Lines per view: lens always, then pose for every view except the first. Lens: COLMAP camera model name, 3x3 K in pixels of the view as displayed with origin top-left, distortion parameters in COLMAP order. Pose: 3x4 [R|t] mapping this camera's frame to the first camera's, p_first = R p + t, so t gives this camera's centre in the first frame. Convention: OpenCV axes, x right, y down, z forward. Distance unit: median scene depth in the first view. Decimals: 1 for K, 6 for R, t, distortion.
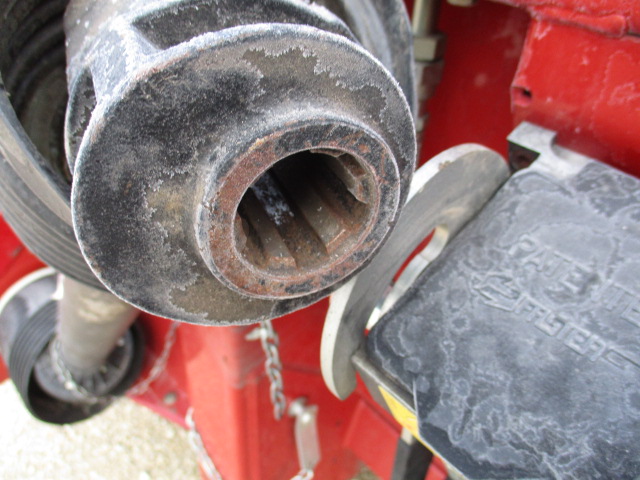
lens RADIAL K [[529.2, 0, 317.3], [0, 529.2, 237.8], [0, 0, 1]] dist [-0.015863, -0.002307]
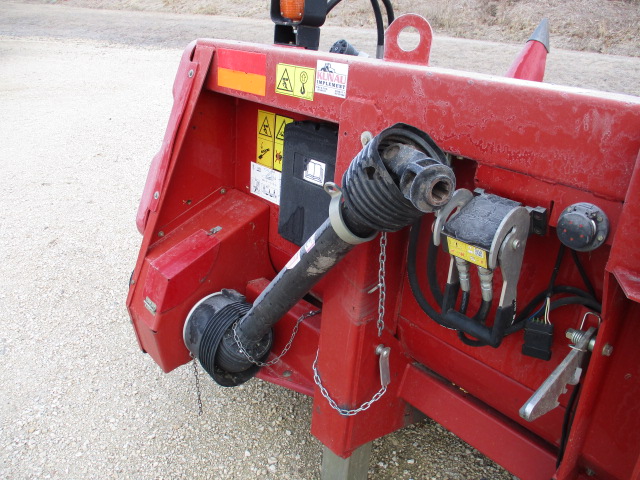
lens RADIAL K [[529.2, 0, 322.4], [0, 529.2, 240.2], [0, 0, 1]] dist [-0.015863, -0.002307]
pose [[0.999576, 0.025824, 0.013460, -0.892485], [-0.022120, 0.973920, -0.225810, 1.184041], [-0.018940, 0.225417, 0.974078, -3.006331]]
